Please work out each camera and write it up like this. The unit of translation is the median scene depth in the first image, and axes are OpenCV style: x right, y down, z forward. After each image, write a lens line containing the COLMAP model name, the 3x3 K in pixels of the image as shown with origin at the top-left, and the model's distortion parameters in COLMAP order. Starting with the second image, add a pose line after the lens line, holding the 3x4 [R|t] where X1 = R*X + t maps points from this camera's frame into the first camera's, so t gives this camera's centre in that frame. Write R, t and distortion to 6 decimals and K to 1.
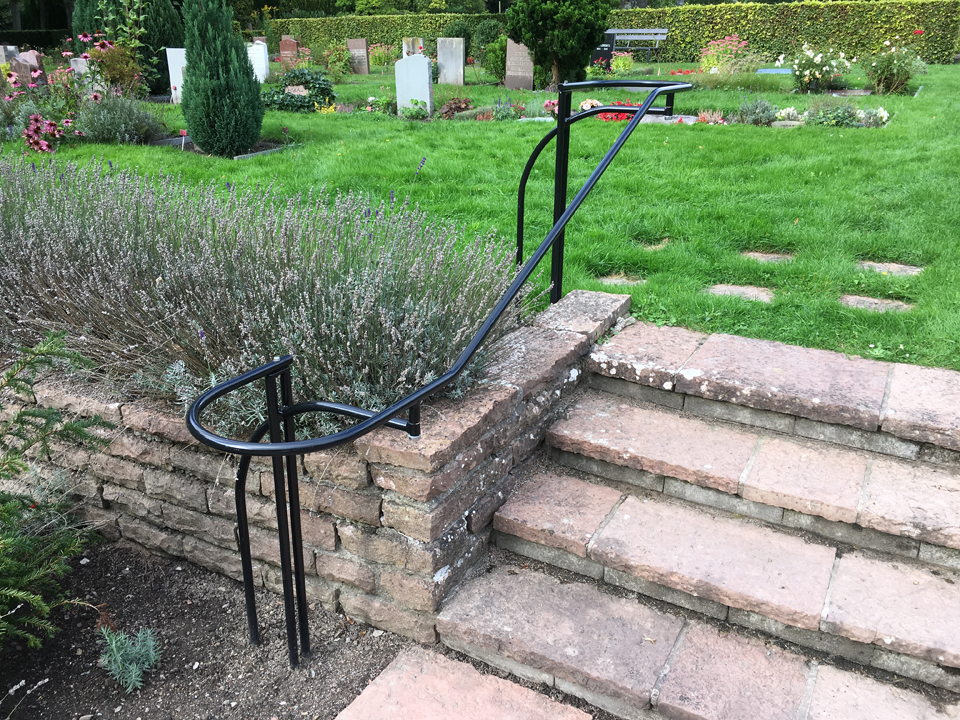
lens RADIAL K [[818.7, 0, 480.0], [0, 818.7, 360.0], [0, 0, 1]] dist [0.083124, -0.138689]
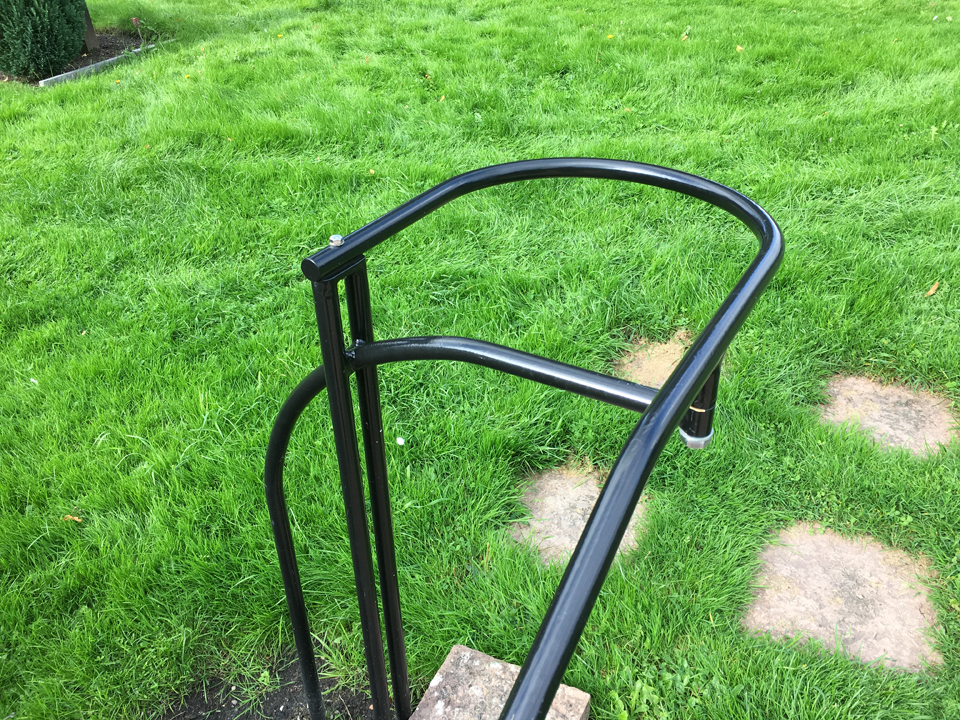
lens RADIAL K [[818.7, 0, 480.0], [0, 818.7, 360.0], [0, 0, 1]] dist [0.083124, -0.138689]
pose [[0.999605, -0.021422, -0.018169, 0.160328], [0.024587, 0.980071, 0.197120, -0.350352], [0.013584, -0.197488, 0.980211, 0.714922]]
